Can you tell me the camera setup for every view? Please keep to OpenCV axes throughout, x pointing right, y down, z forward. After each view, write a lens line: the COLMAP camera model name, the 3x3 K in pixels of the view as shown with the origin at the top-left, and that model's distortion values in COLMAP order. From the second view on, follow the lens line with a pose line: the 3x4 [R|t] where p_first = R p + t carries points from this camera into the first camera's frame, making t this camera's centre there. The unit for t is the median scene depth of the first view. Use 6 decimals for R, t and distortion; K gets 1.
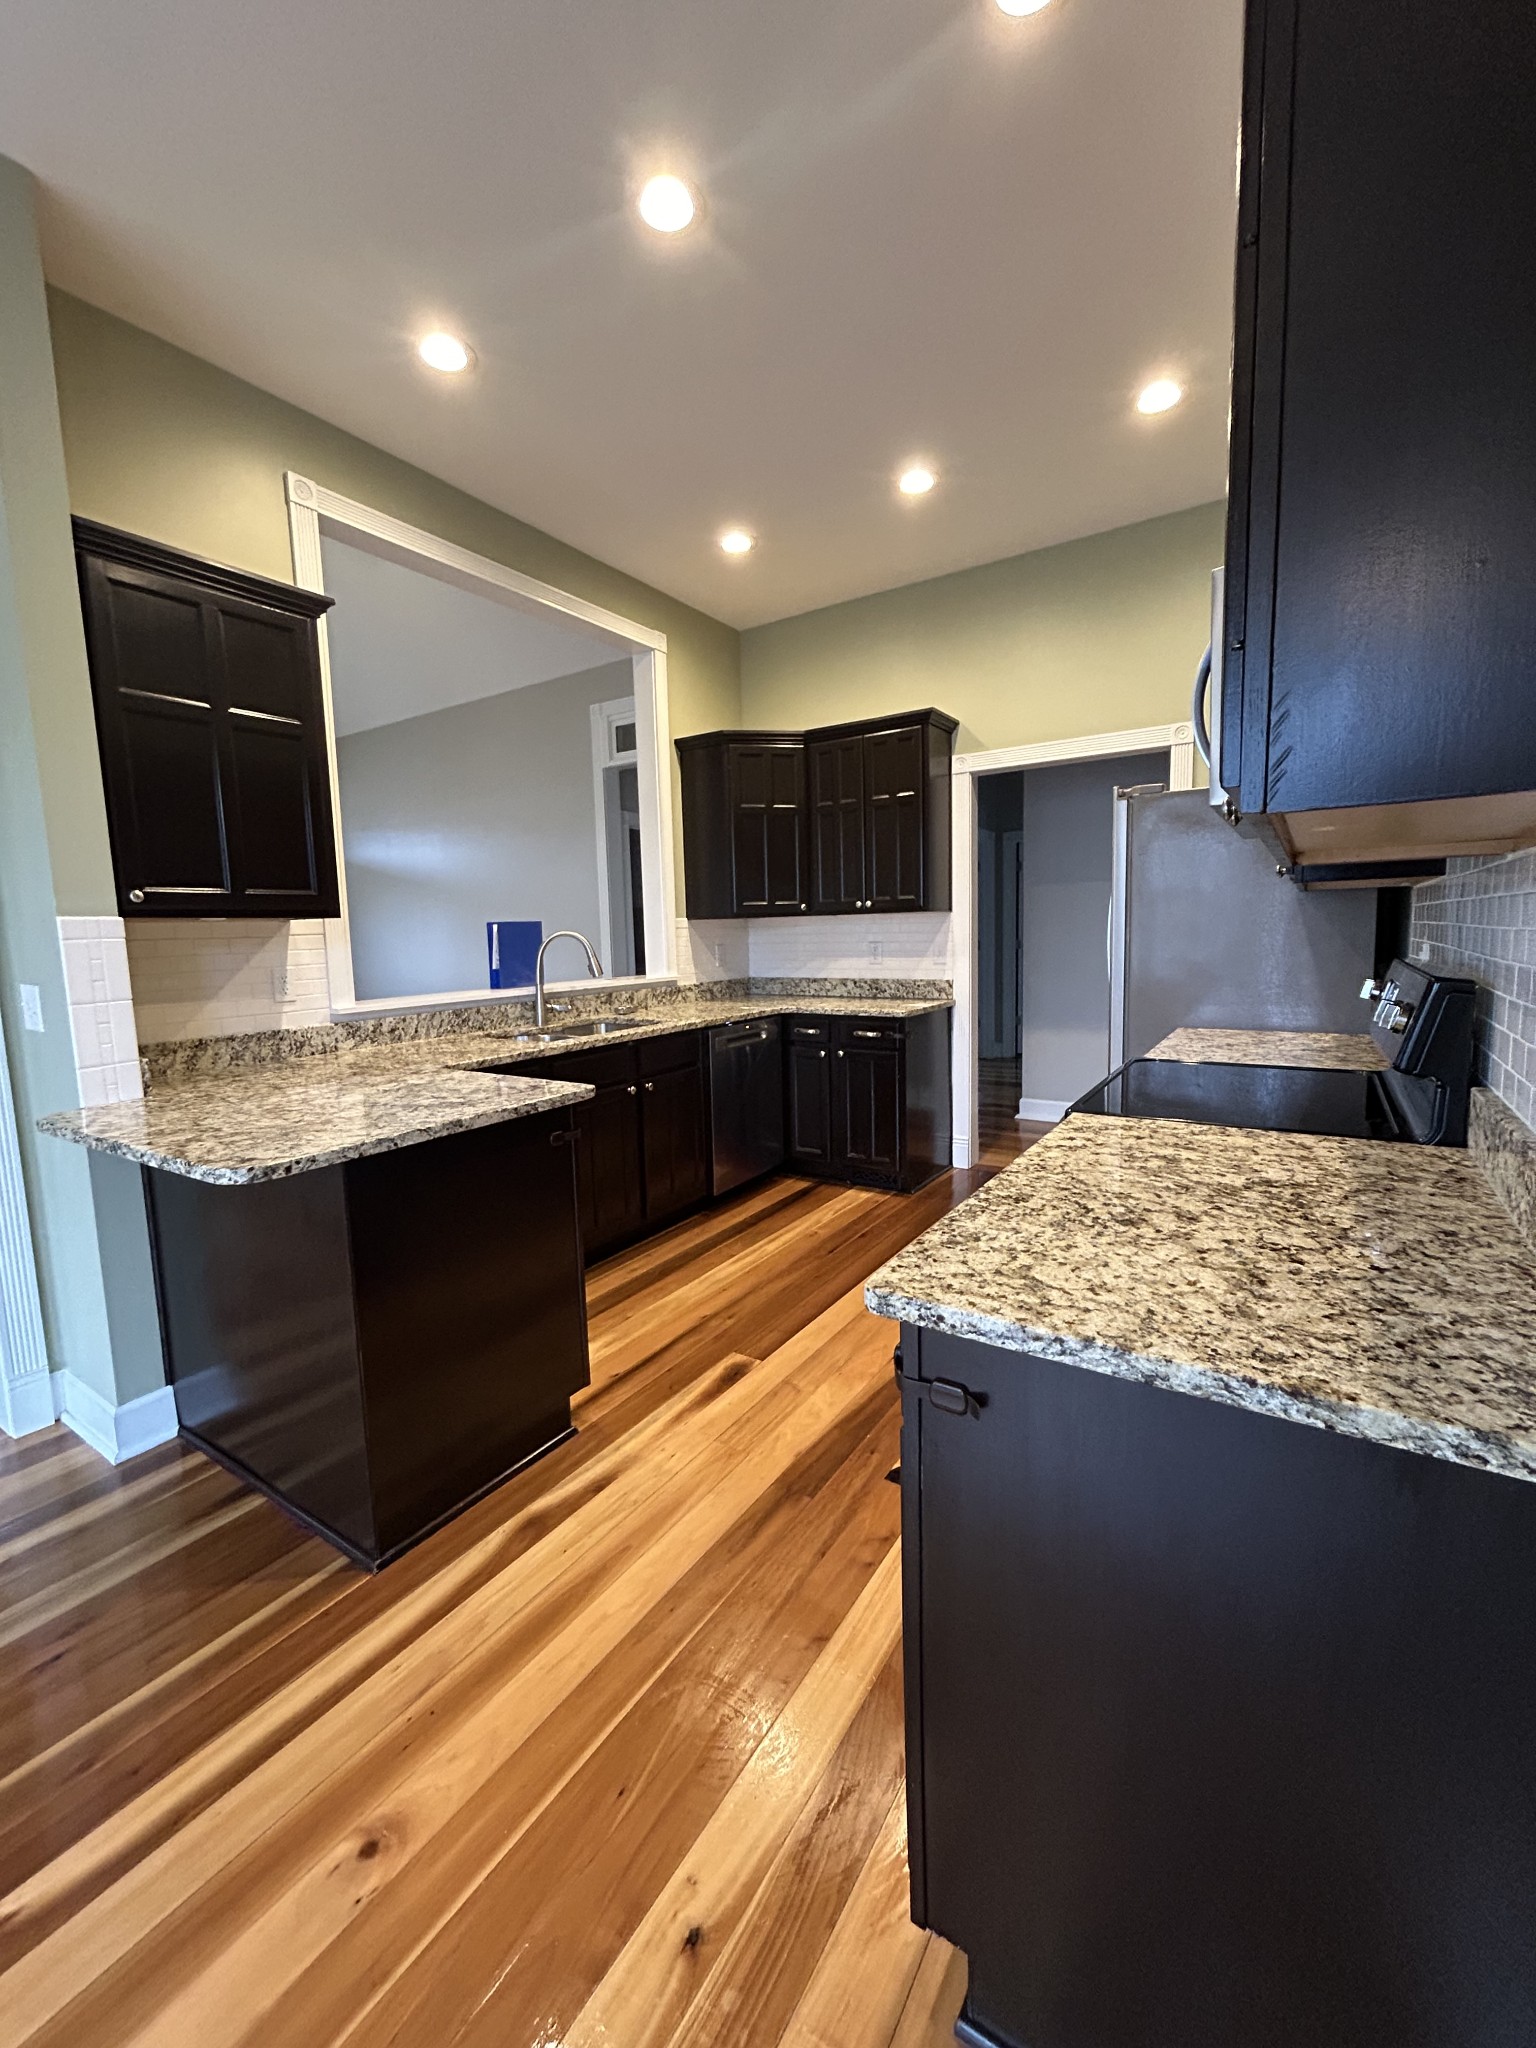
lens RADIAL K [[825.9, 0, 768.0], [0, 825.9, 1024.0], [0, 0, 1]] dist [-0.000094, 0.000491]
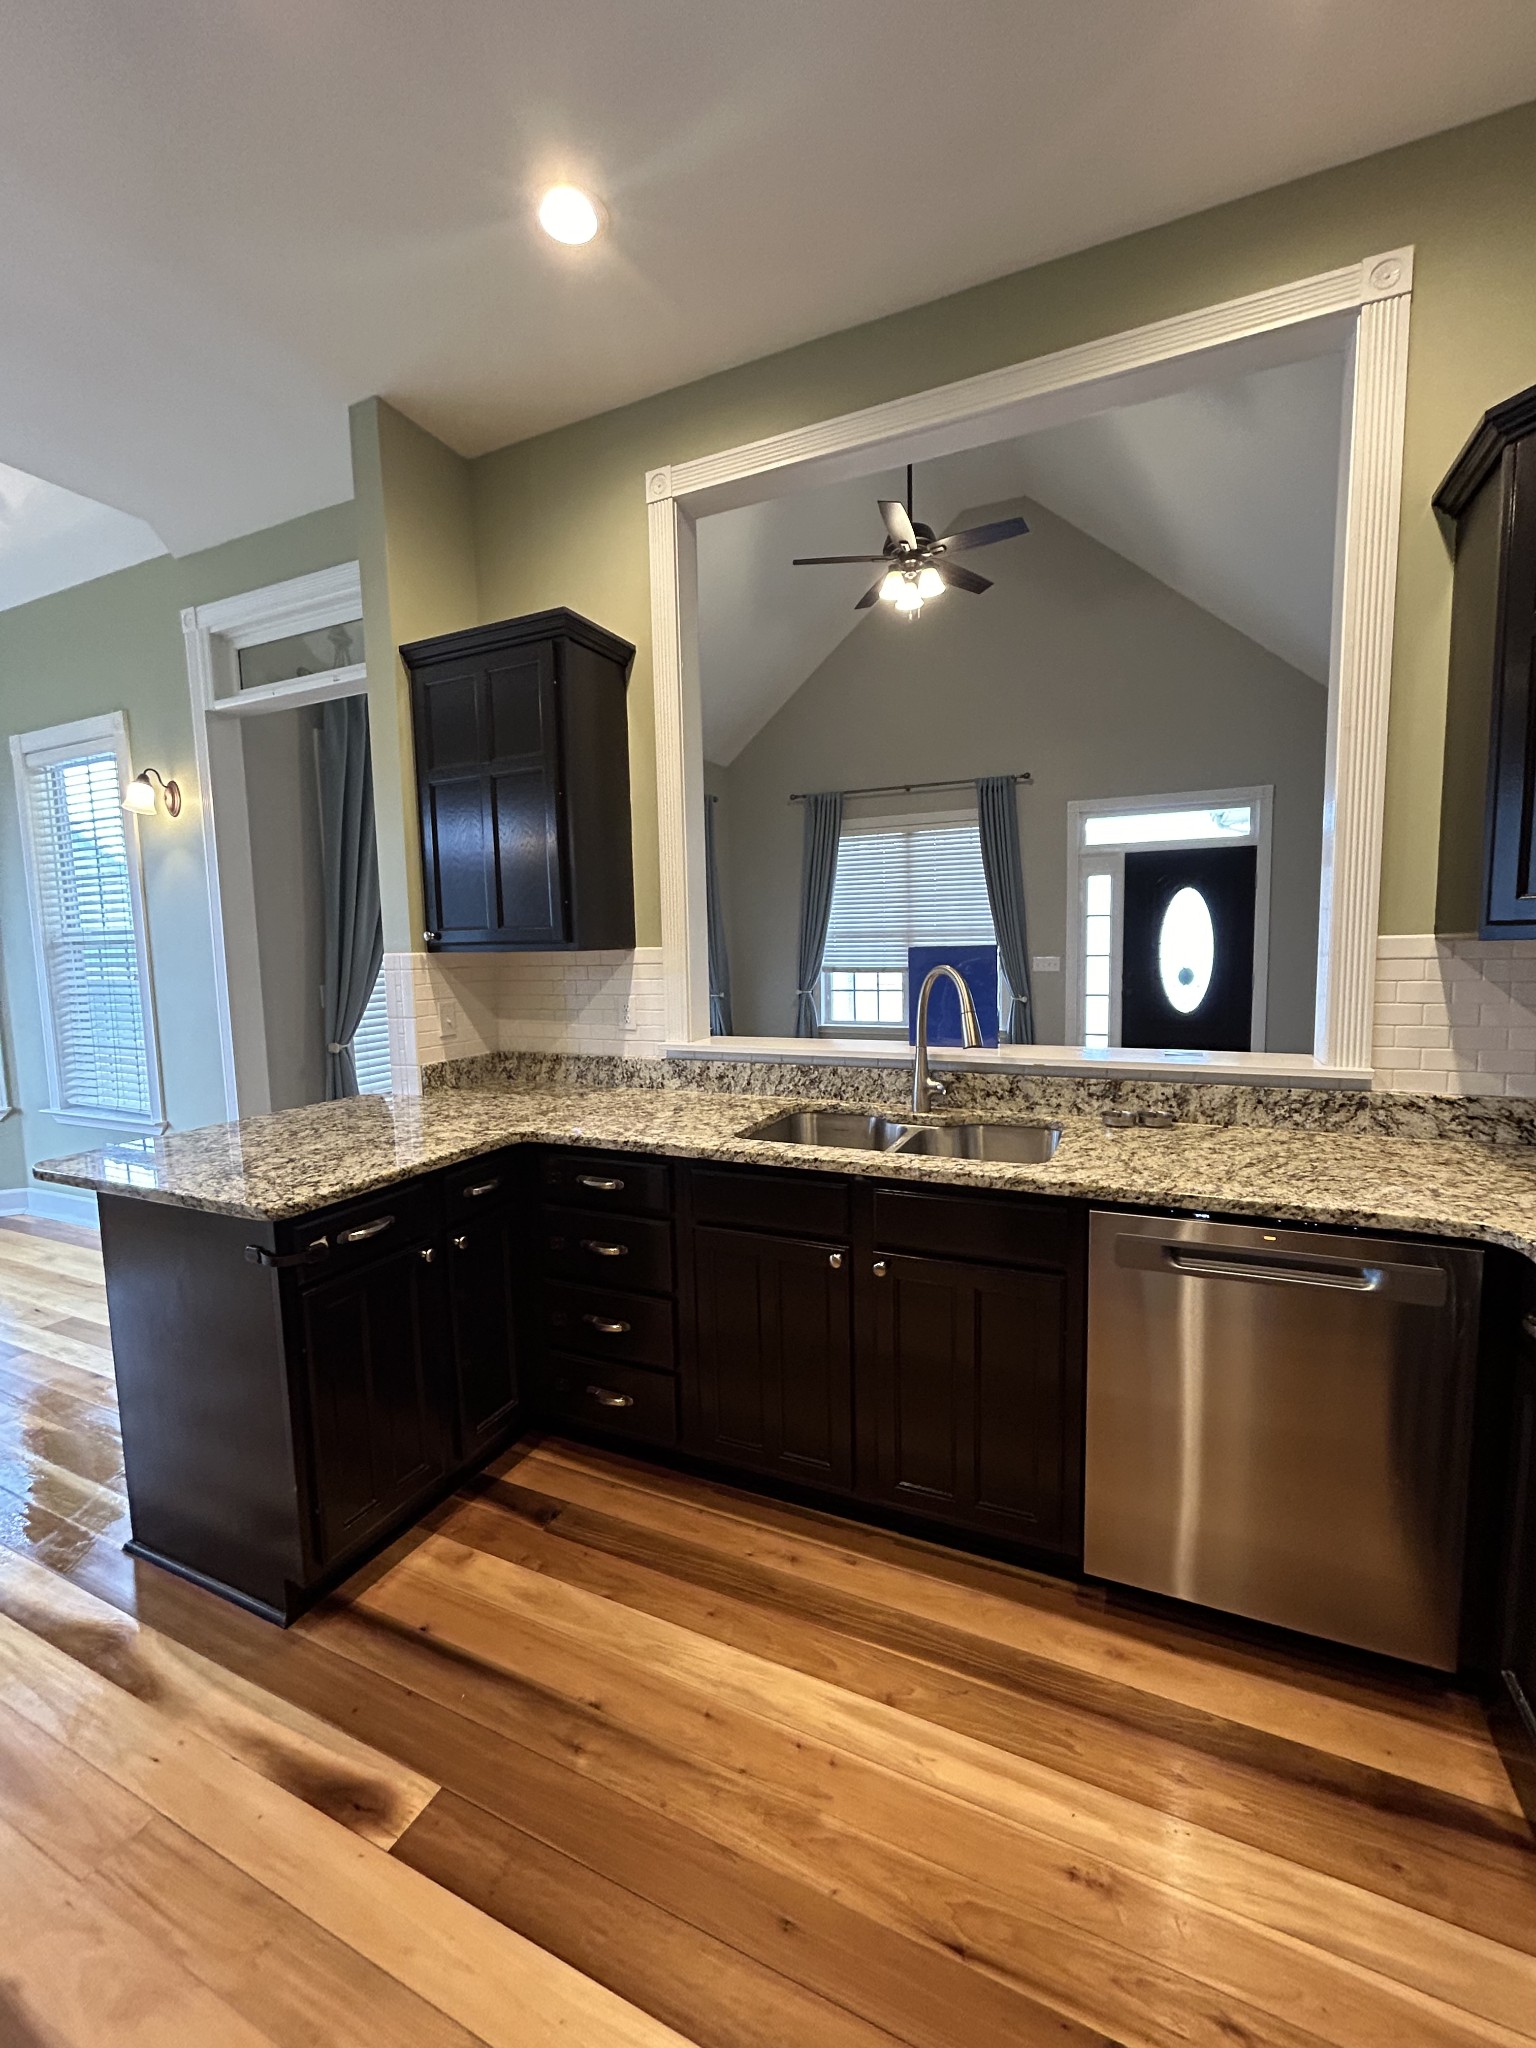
lens RADIAL K [[825.9, 0, 768.0], [0, 825.9, 1024.0], [0, 0, 1]] dist [-0.000094, 0.000491]
pose [[0.148426, 0.120939, -0.981501, 0.480494], [-0.096527, 0.989527, 0.107330, -0.179591], [0.984201, 0.078811, 0.158546, 1.146455]]
